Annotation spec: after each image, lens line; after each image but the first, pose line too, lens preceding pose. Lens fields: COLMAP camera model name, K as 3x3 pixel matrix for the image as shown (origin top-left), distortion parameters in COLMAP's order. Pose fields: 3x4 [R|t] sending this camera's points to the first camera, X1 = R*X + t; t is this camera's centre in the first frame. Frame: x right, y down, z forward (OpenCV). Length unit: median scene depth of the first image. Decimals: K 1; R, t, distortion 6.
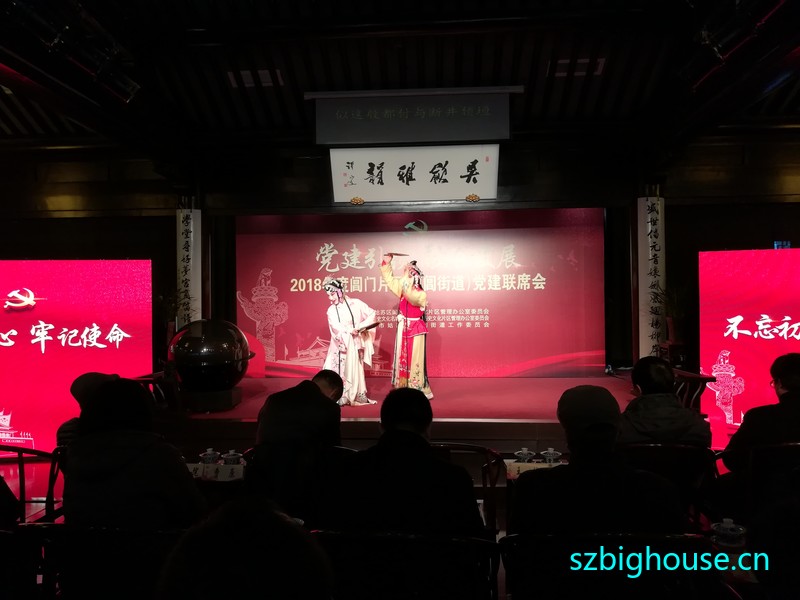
lens RADIAL K [[651.7, 0, 401.9], [0, 651.7, 298.3], [0, 0, 1]] dist [0.032579, -0.000212]
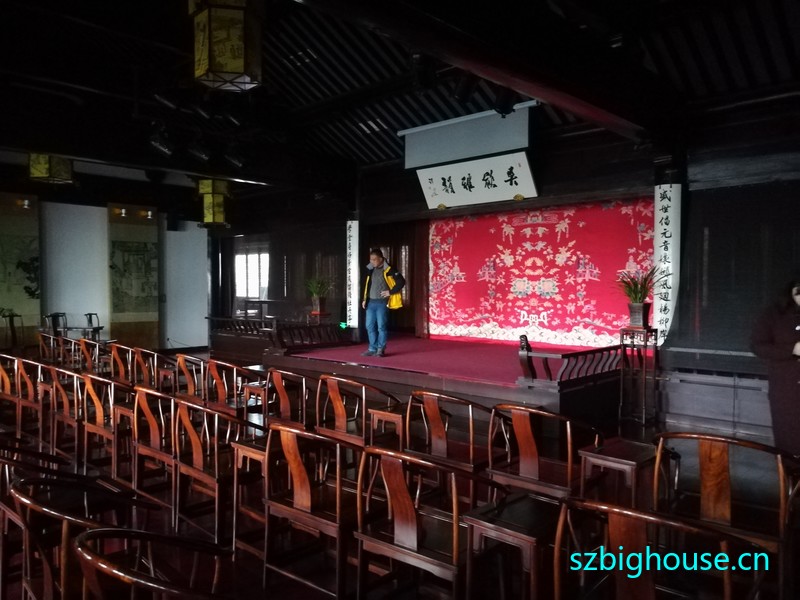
lens RADIAL K [[651.7, 0, 401.5], [0, 651.7, 303.5], [0, 0, 1]] dist [0.032579, -0.000212]
pose [[0.755244, 0.028097, -0.654842, 0.733763], [0.001380, 0.999010, 0.044456, -0.016871], [0.655443, -0.034479, 0.754457, -0.029440]]
